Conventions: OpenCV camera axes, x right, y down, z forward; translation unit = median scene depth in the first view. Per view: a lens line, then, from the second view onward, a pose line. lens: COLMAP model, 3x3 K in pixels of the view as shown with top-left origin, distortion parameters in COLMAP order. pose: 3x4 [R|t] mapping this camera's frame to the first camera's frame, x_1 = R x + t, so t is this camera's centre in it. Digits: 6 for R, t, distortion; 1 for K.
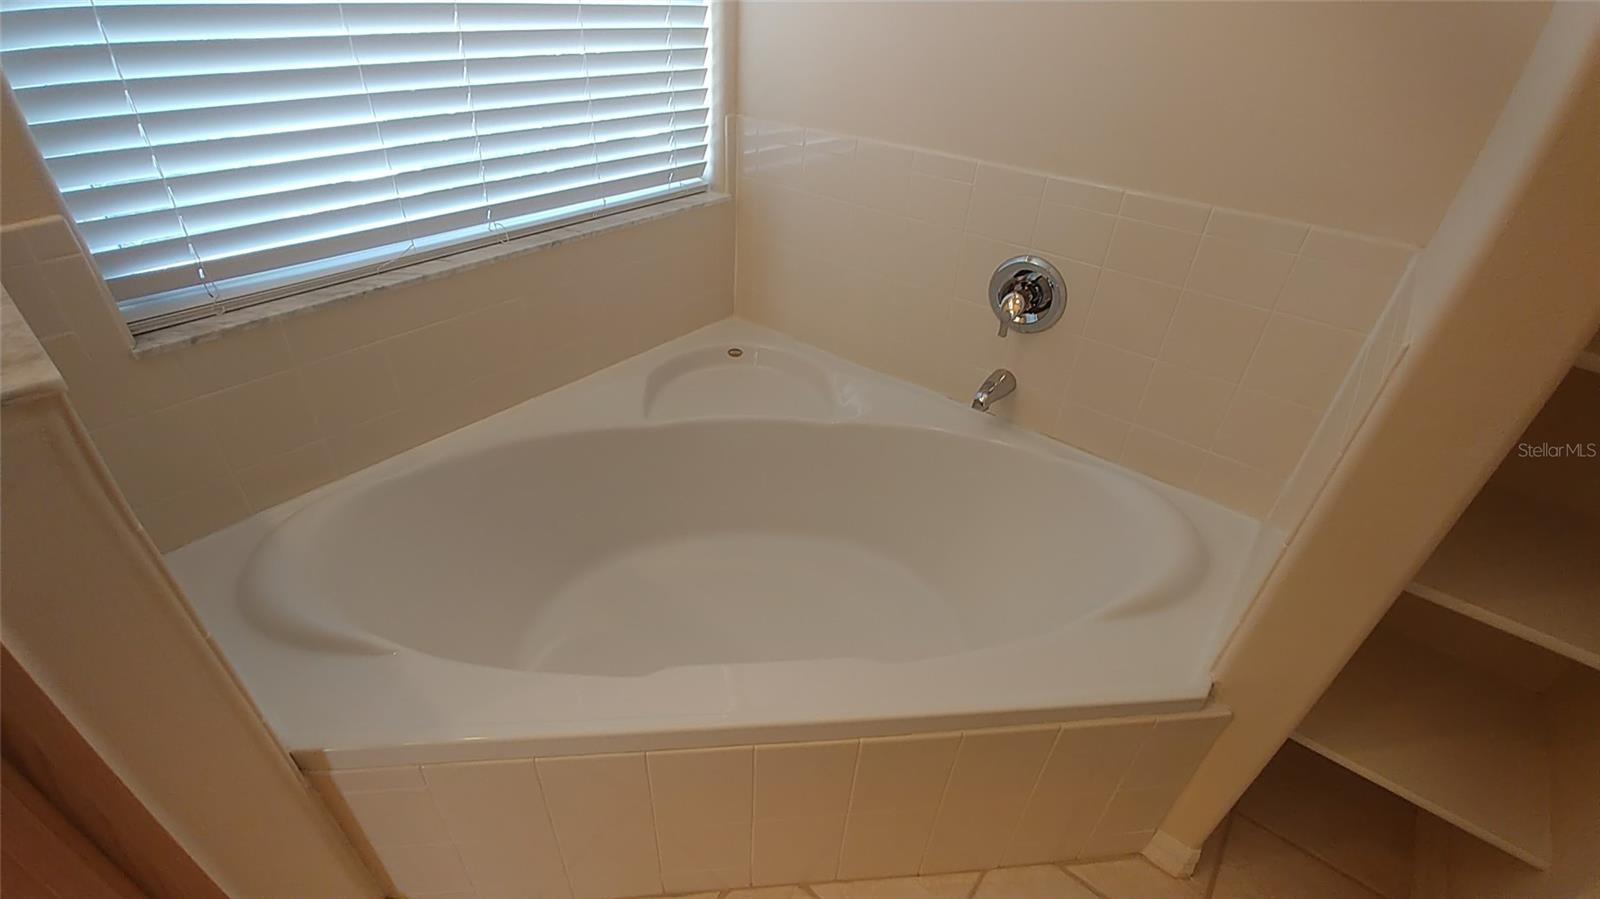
lens RADIAL K [[708.8, 0, 790.7], [0, 708.8, 449.8], [0, 0, 1]] dist [-0.027180, 0.008425]
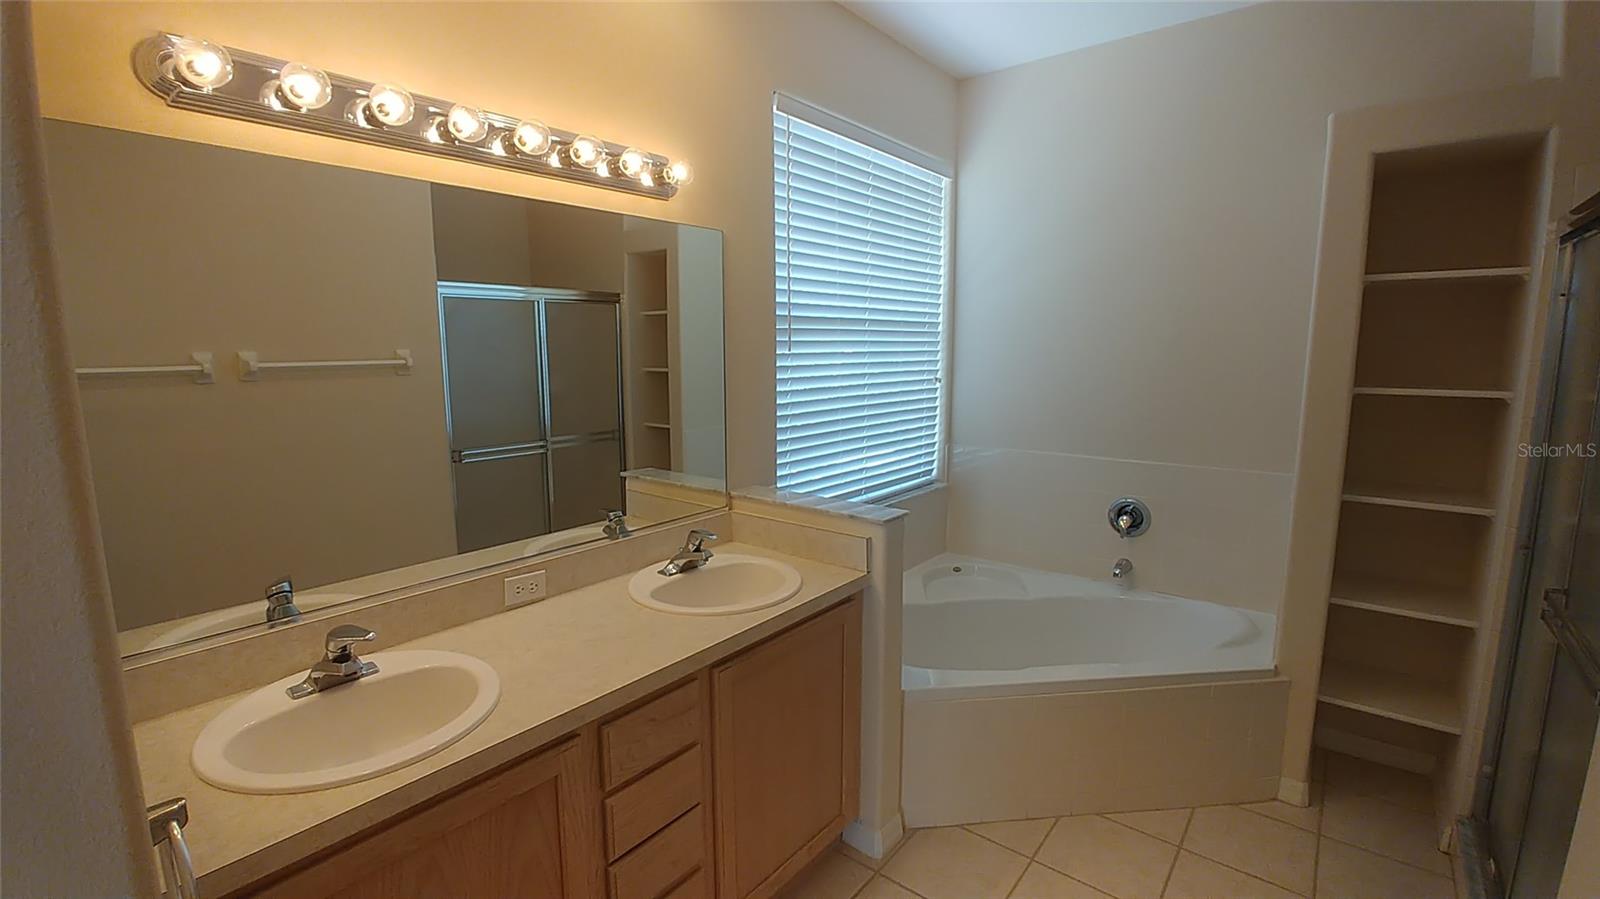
lens RADIAL K [[708.8, 0, 790.7], [0, 708.8, 449.8], [0, 0, 1]] dist [-0.027180, 0.008425]
pose [[0.998564, -0.052939, -0.008225, -0.551029], [0.044101, 0.899414, -0.434867, 0.402259], [0.030420, 0.433880, 0.900457, -0.835534]]
